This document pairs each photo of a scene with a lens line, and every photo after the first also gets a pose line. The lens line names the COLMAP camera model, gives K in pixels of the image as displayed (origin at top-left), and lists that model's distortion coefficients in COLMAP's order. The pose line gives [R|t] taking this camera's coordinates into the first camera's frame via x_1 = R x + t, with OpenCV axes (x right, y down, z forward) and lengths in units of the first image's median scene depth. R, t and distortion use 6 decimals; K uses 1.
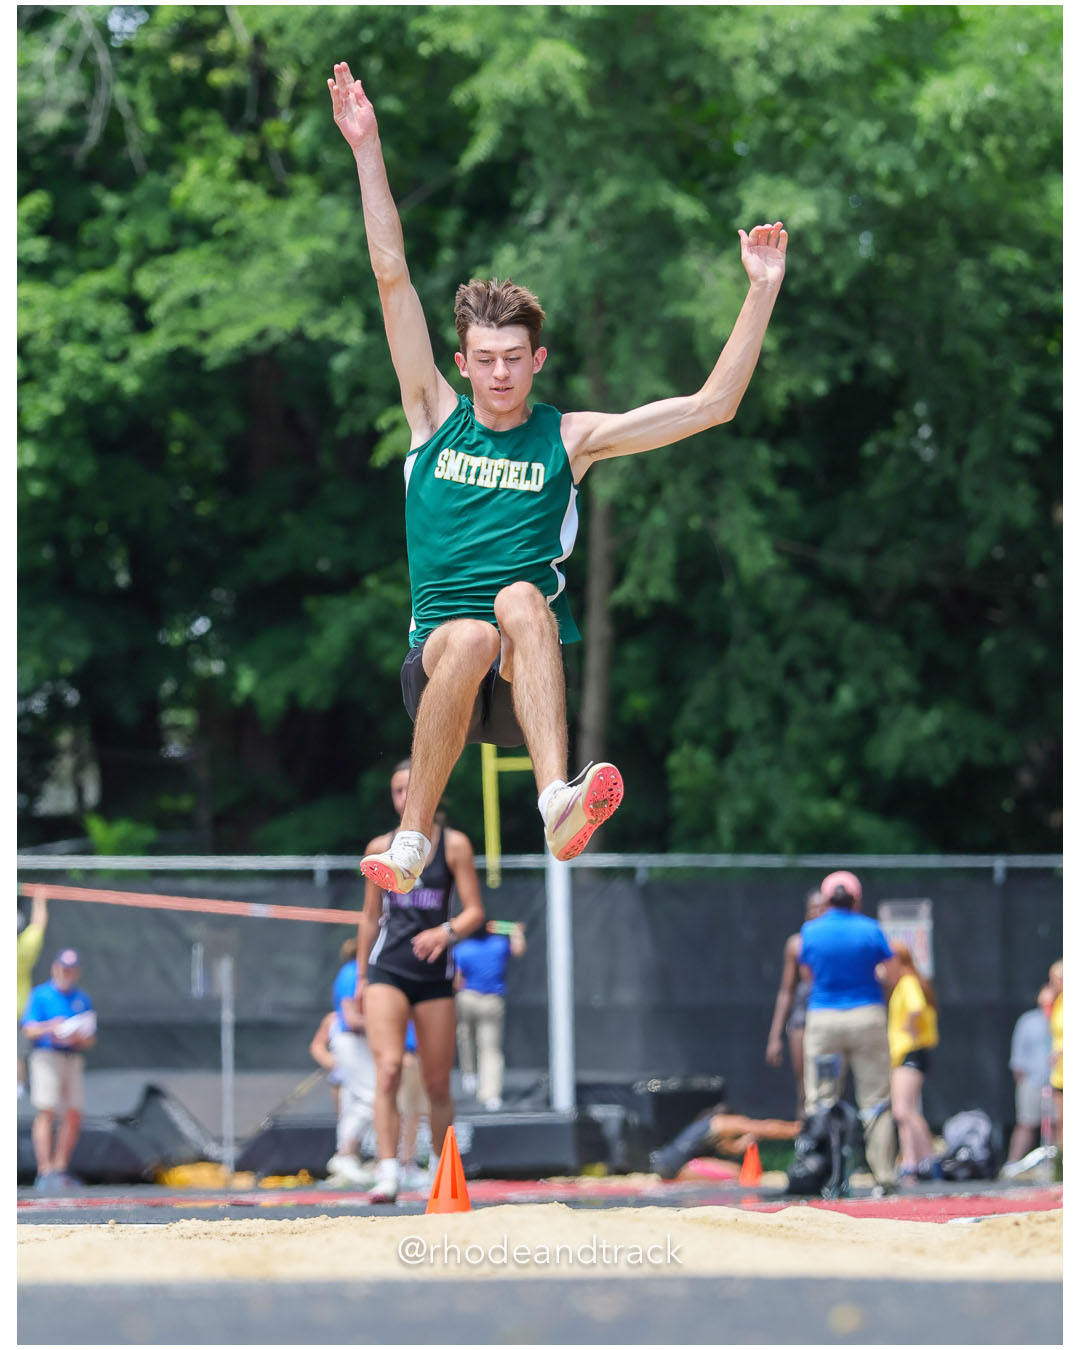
lens RADIAL K [[8371.6, 0, 530.2], [0, 8371.6, 670.5], [0, 0, 1]] dist [-0.247965, 0.000000]
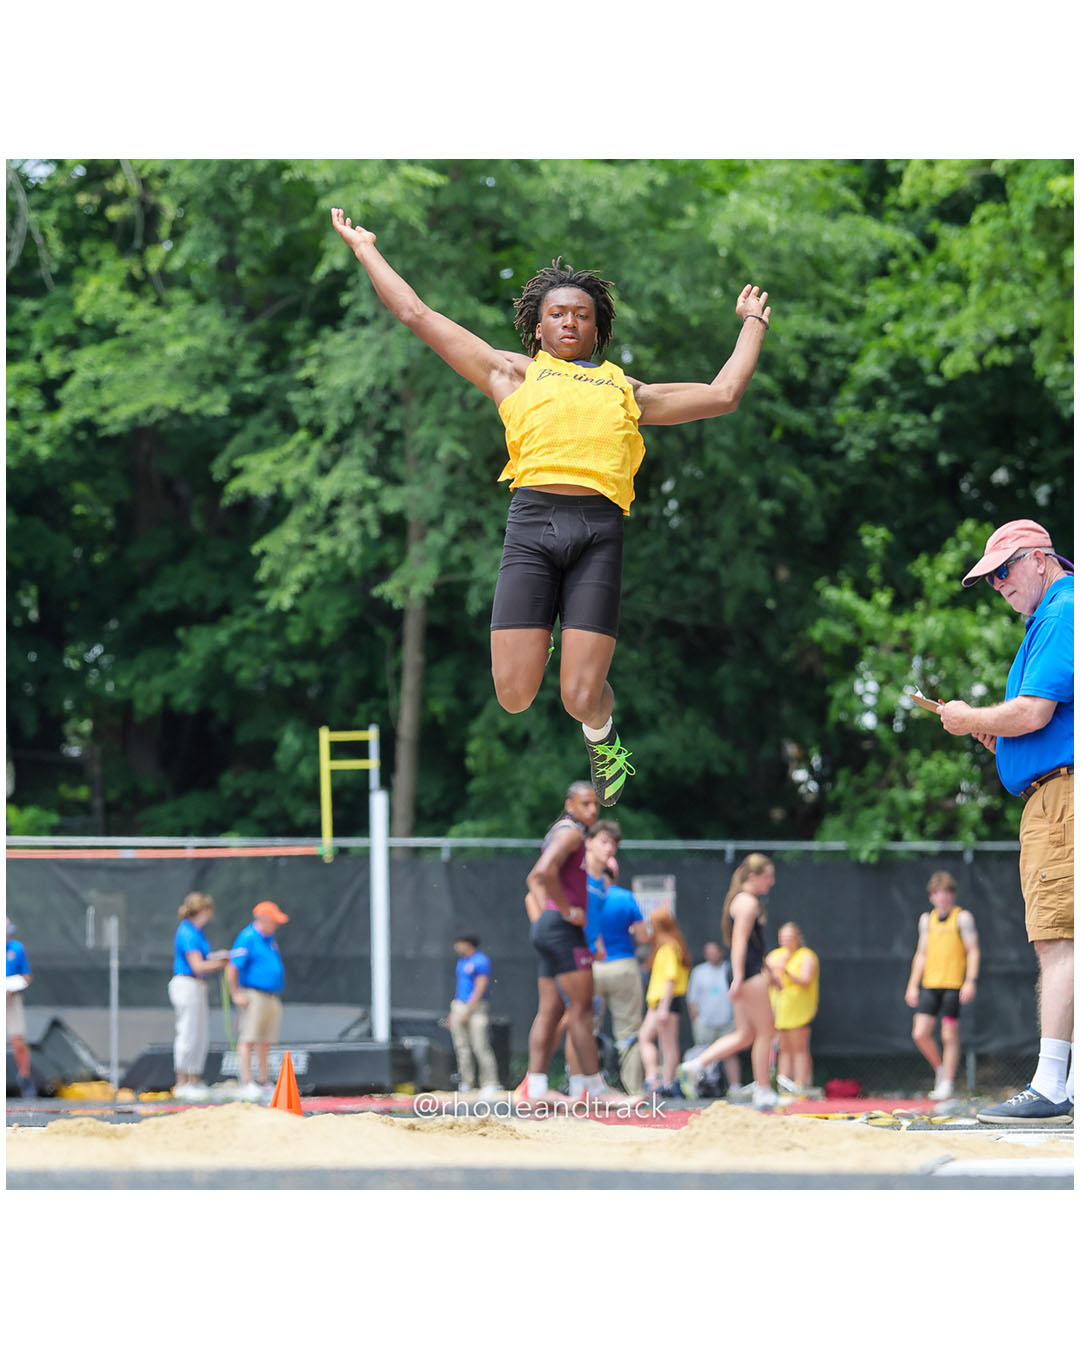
lens RADIAL K [[8371.6, 0, 541.6], [0, 8371.6, 677.6], [0, 0, 1]] dist [-0.247965, 0.000000]
pose [[0.999933, 0.007214, 0.009069, 0.016191], [-0.007224, 0.999973, 0.001062, -0.003382], [-0.009062, -0.001128, 0.999958, -0.254940]]
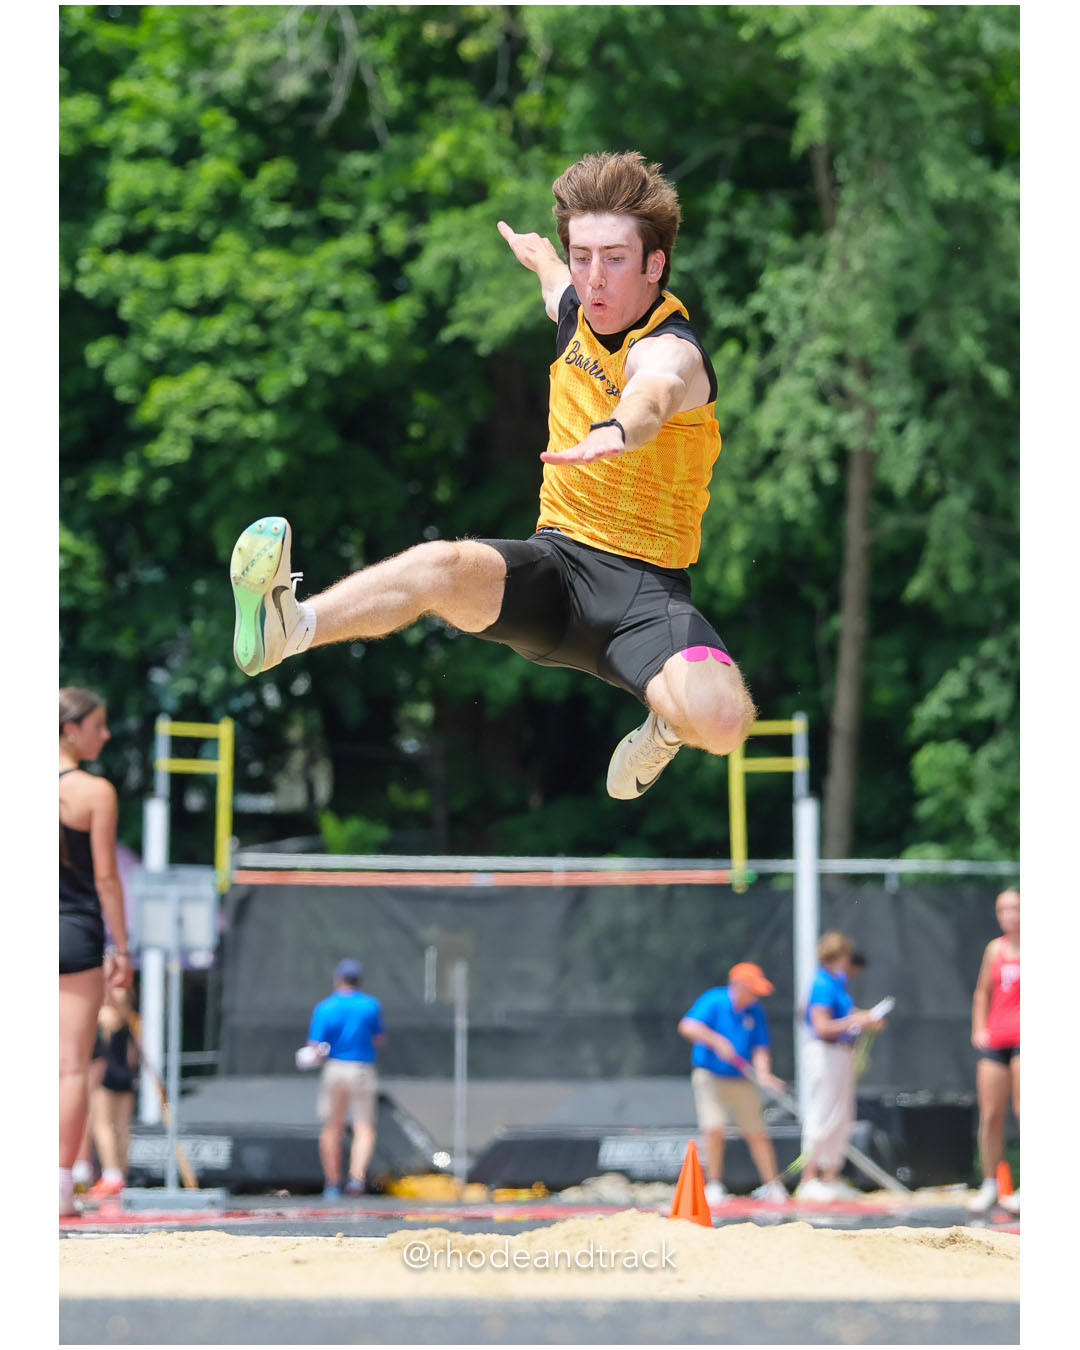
lens RADIAL K [[8371.6, 0, 544.6], [0, 8371.6, 672.6], [0, 0, 1]] dist [-0.247965, 0.000000]
pose [[0.999552, 0.014758, -0.026022, -0.002140], [-0.014760, 0.999891, 0.000137, 0.000876], [0.026021, 0.000247, 0.999661, 0.037958]]
